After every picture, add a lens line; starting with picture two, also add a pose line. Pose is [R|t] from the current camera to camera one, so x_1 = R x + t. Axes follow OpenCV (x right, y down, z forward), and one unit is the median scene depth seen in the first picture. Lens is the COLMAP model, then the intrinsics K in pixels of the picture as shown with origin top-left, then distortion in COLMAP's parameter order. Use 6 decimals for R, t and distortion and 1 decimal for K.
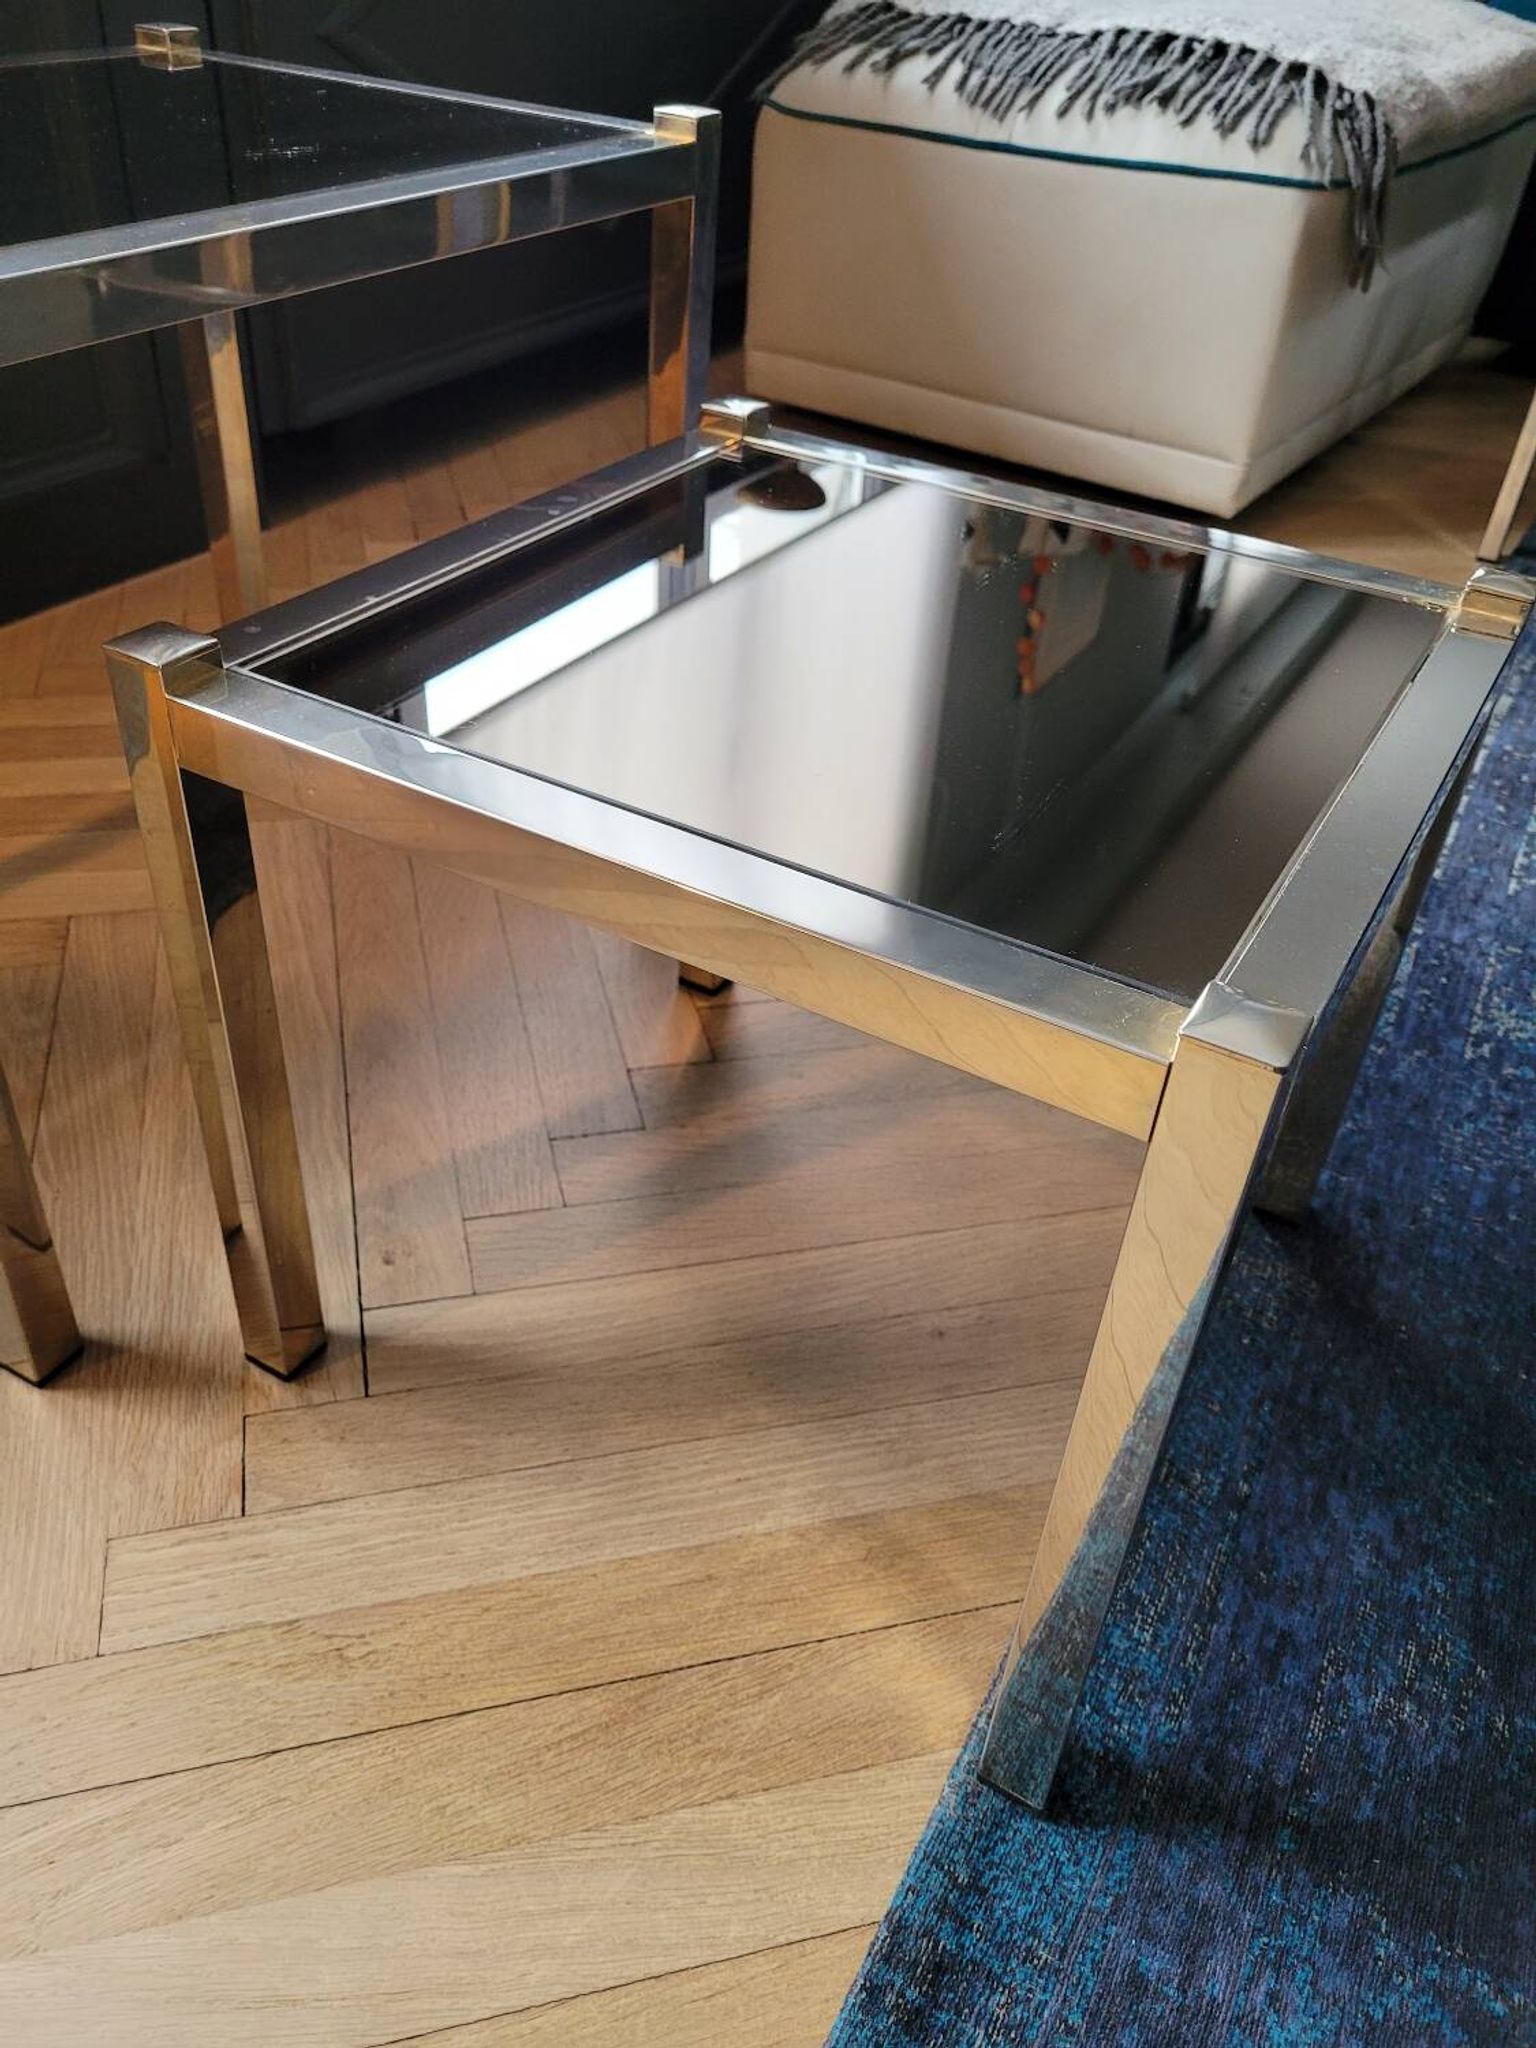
lens RADIAL K [[1575.8, 0, 759.2], [0, 1575.8, 1026.6], [0, 0, 1]] dist [0.037542, -0.034429]
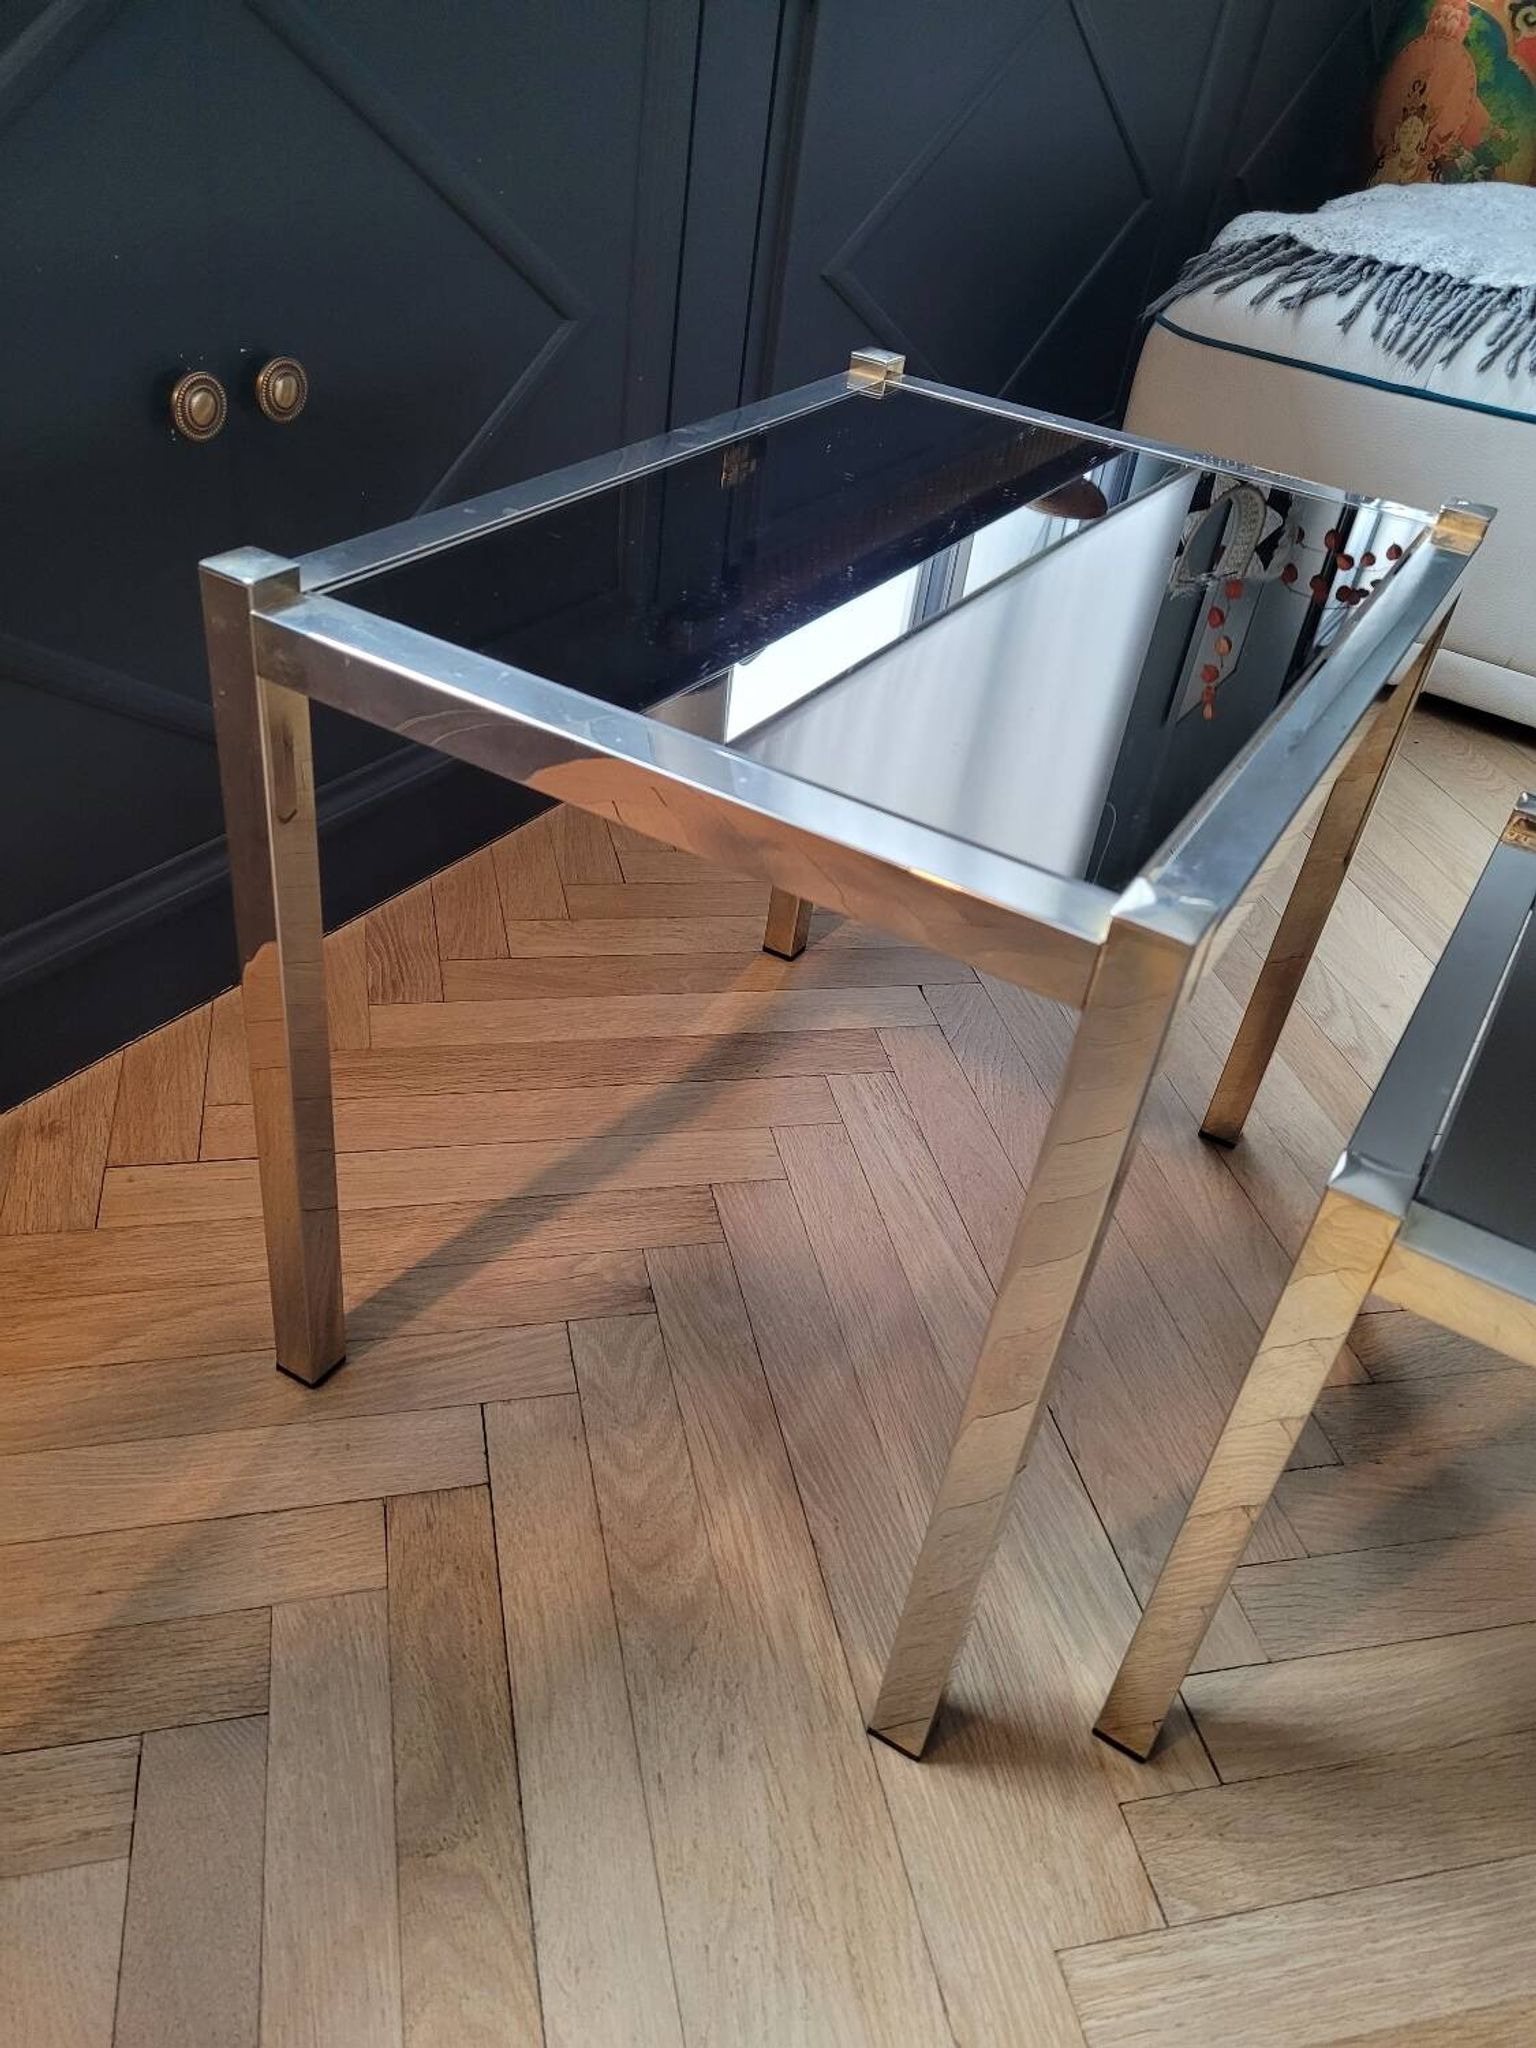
lens RADIAL K [[1547.2, 0, 762.9], [0, 1547.2, 1013.9], [0, 0, 1]] dist [0.052788, -0.043519]
pose [[0.998302, 0.056767, 0.013035, -0.612413], [-0.056466, 0.998153, -0.022402, -0.233912], [-0.014283, 0.021628, 0.999664, -0.020491]]
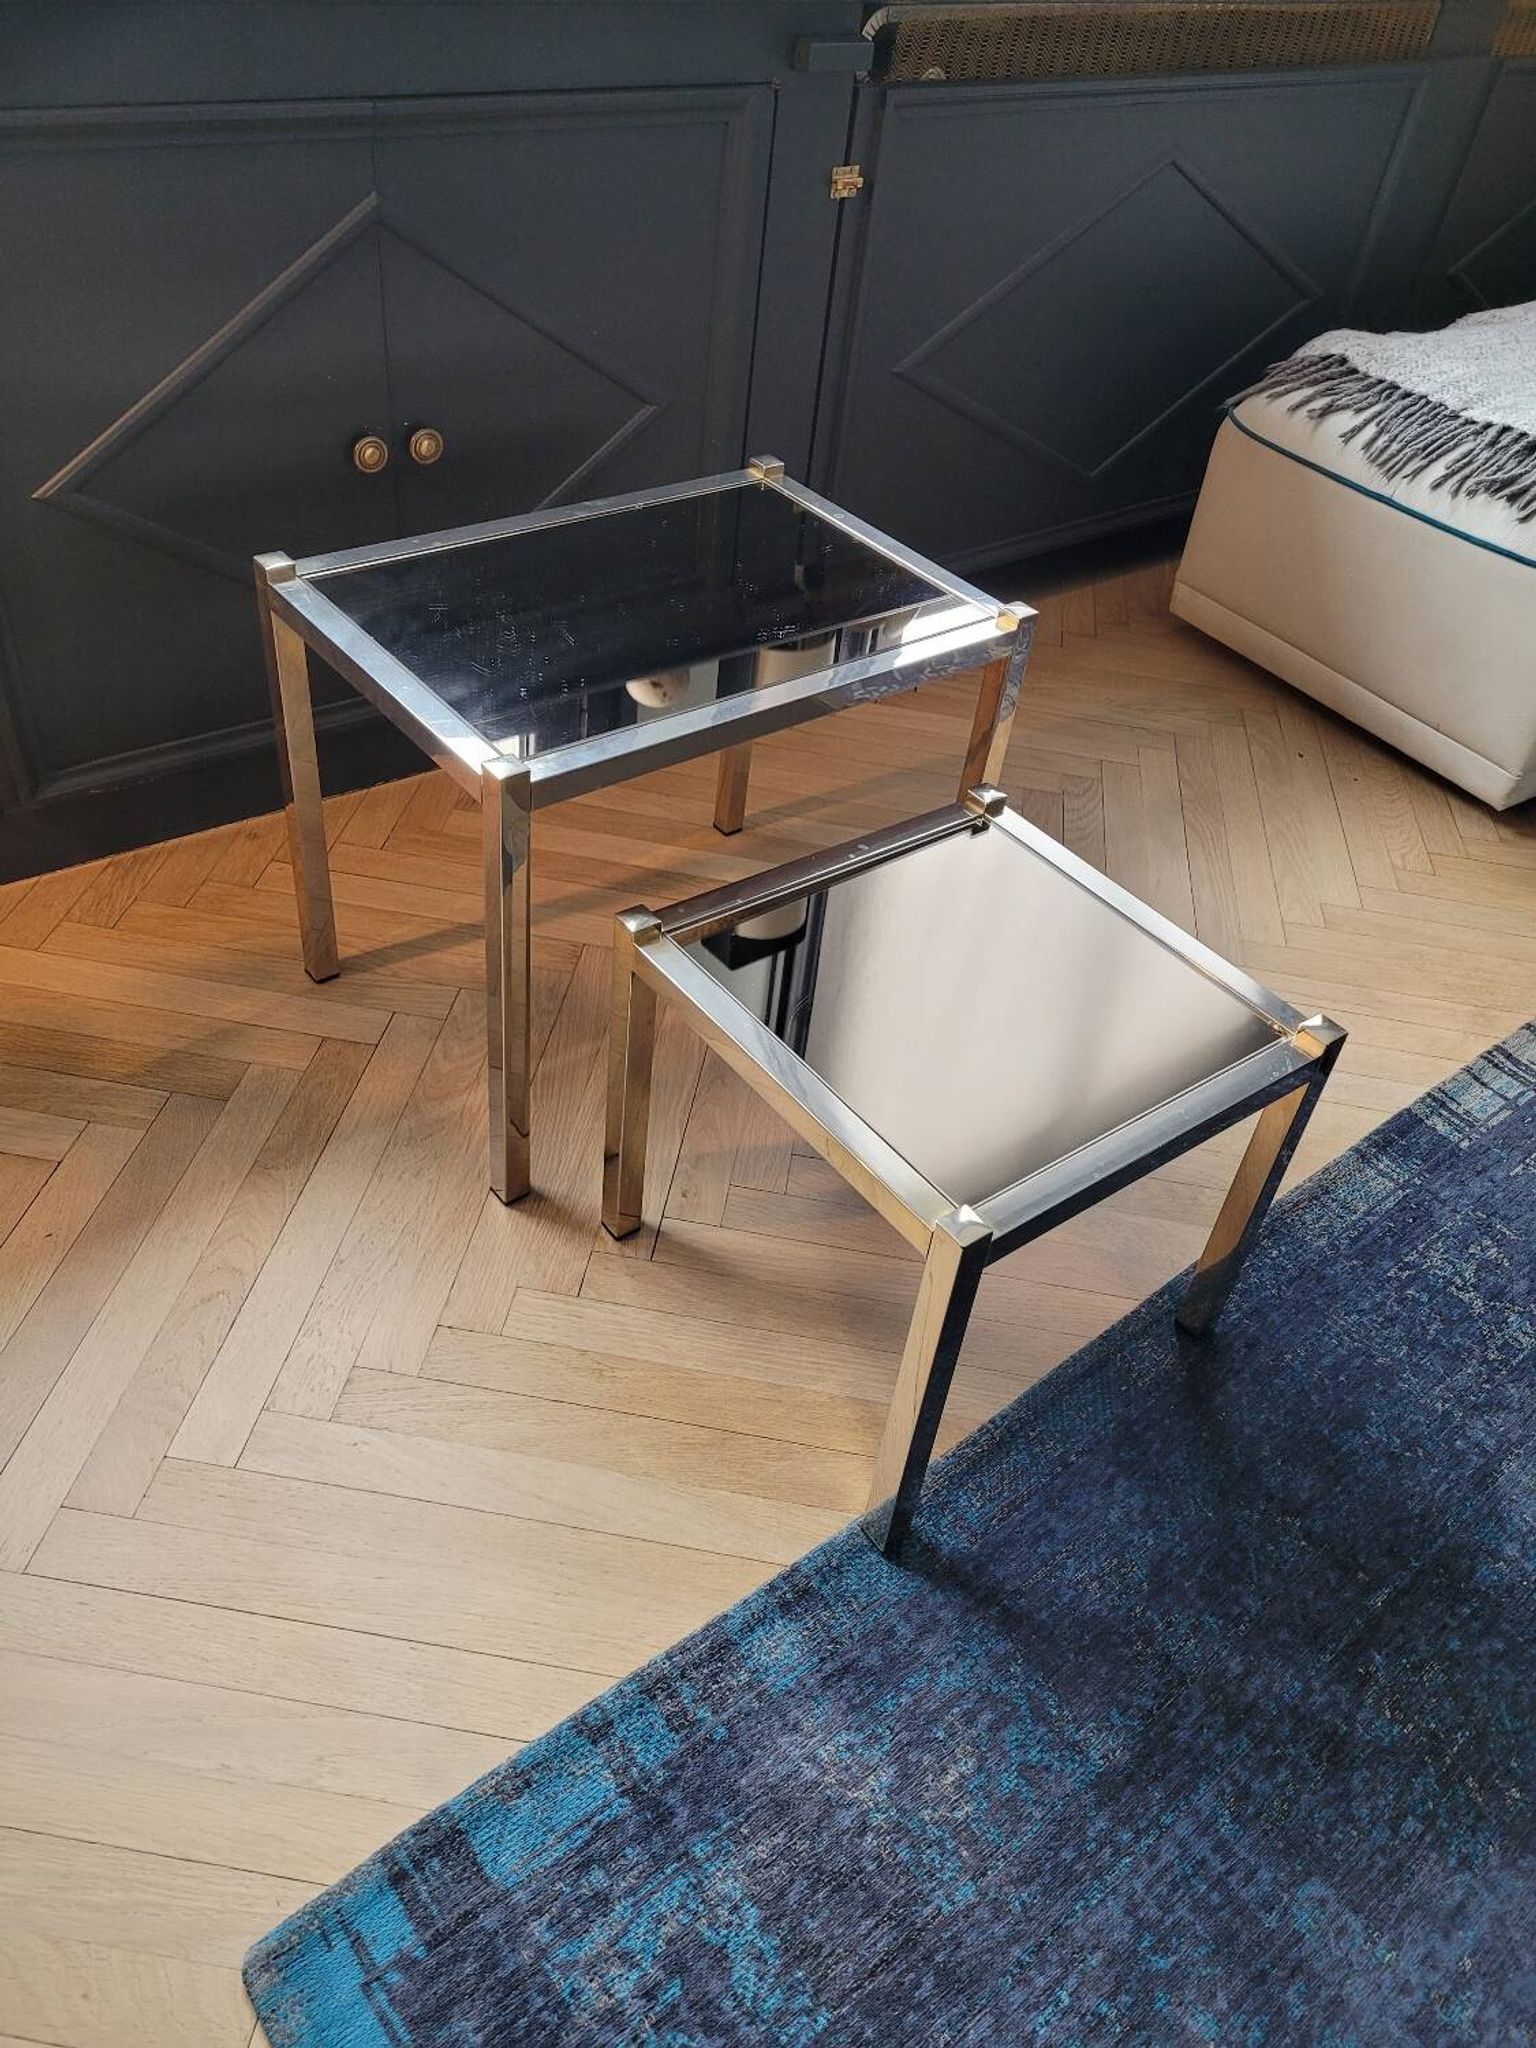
lens RADIAL K [[1557.9, 0, 781.2], [0, 1557.9, 1013.1], [0, 0, 1]] dist [0.057736, -0.054467]
pose [[0.926634, 0.268982, -0.262677, 0.340041], [-0.261893, 0.963082, 0.062330, -0.232347], [0.269745, 0.011036, 0.962869, -0.852639]]
